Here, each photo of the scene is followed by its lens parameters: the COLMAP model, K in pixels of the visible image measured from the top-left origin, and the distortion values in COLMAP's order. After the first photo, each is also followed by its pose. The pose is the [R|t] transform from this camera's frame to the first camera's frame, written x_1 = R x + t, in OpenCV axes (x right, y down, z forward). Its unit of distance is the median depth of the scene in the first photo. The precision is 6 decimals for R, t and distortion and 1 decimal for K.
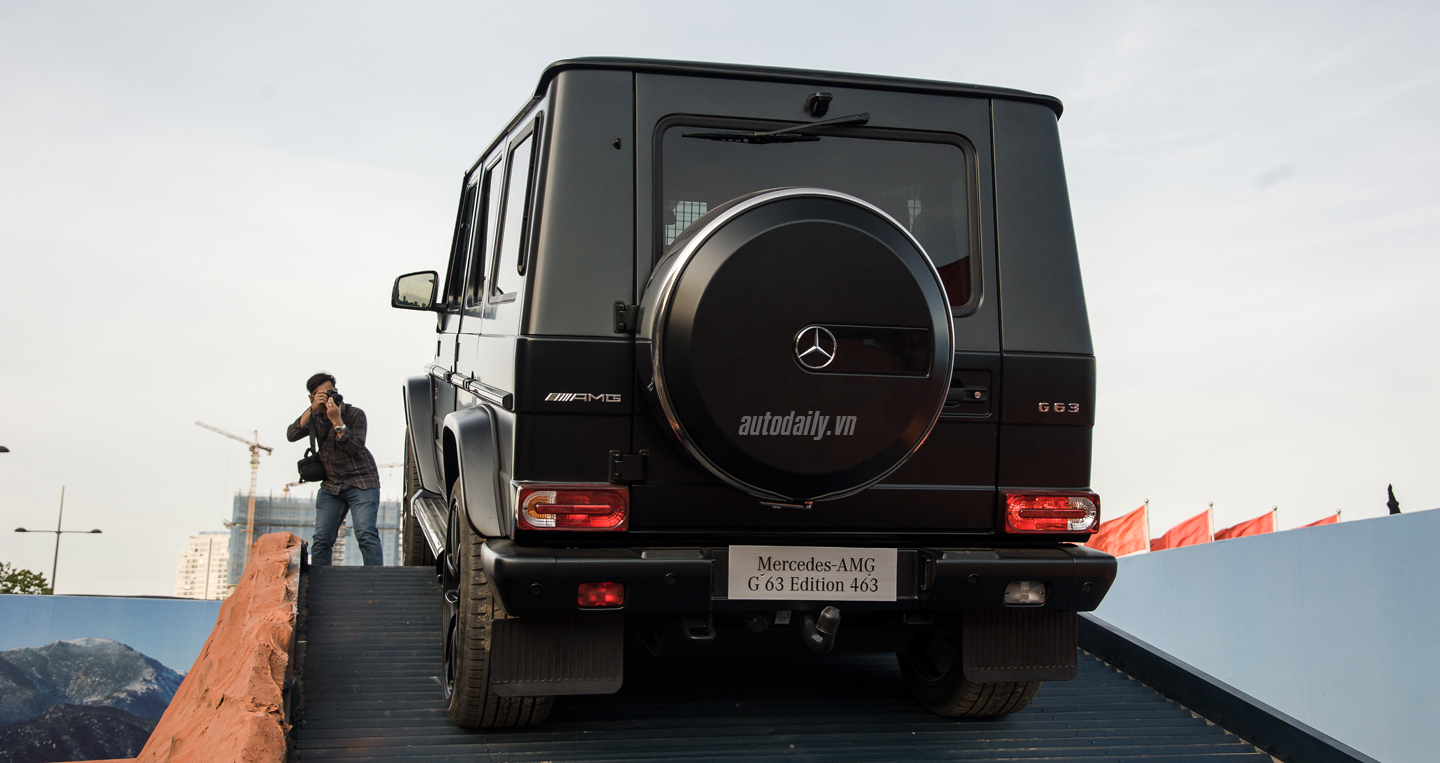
lens RADIAL K [[1567.9, 0, 720.8], [0, 1567.9, 366.4], [0, 0, 1]] dist [0.062560, -0.010360]
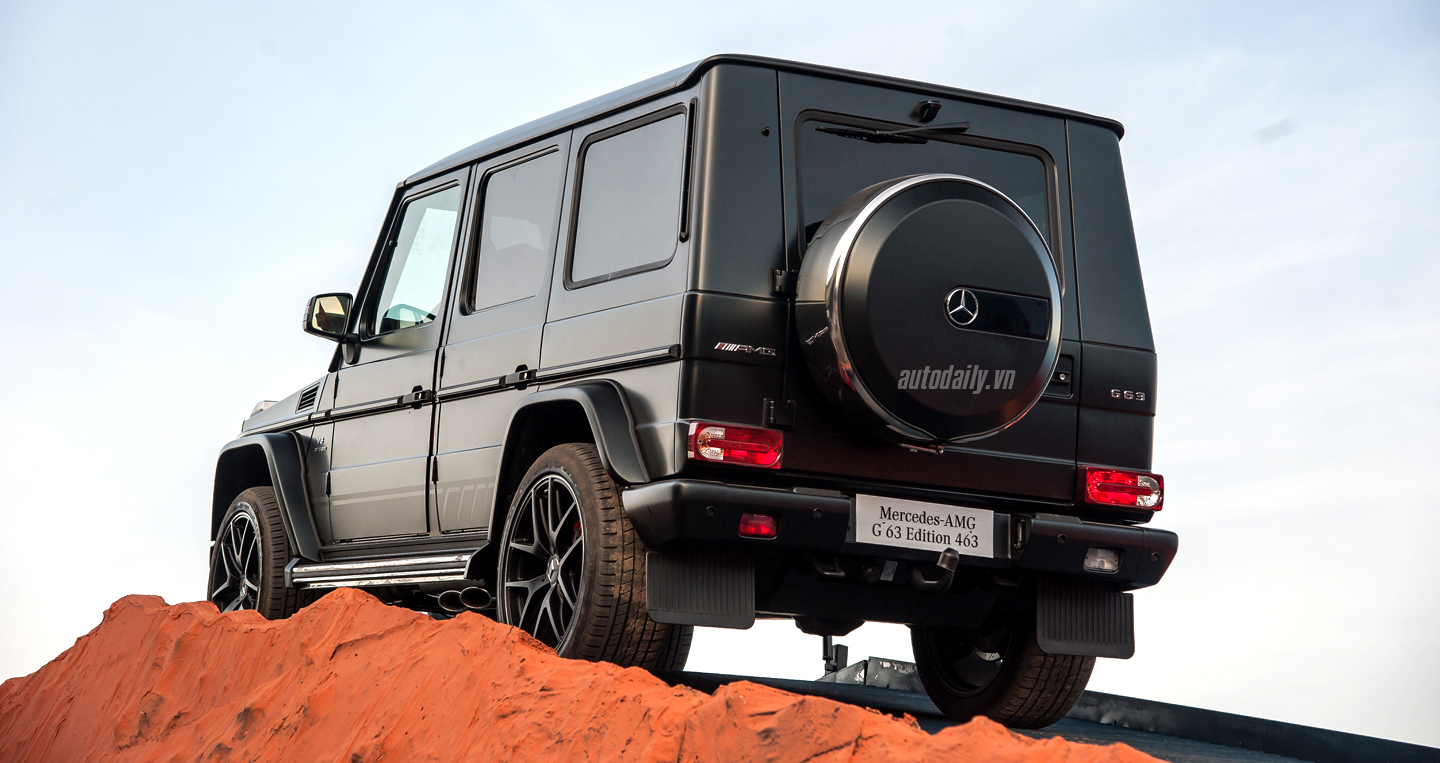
lens RADIAL K [[2994.5, 0, 718.4], [0, 2994.5, 323.2], [0, 0, 1]] dist [0.491672, 0.036439]
pose [[0.971388, 0.054479, 0.231164, -0.573449], [-0.021524, 0.989524, -0.142757, 0.293157], [-0.236520, 0.133697, 0.962384, -1.009715]]
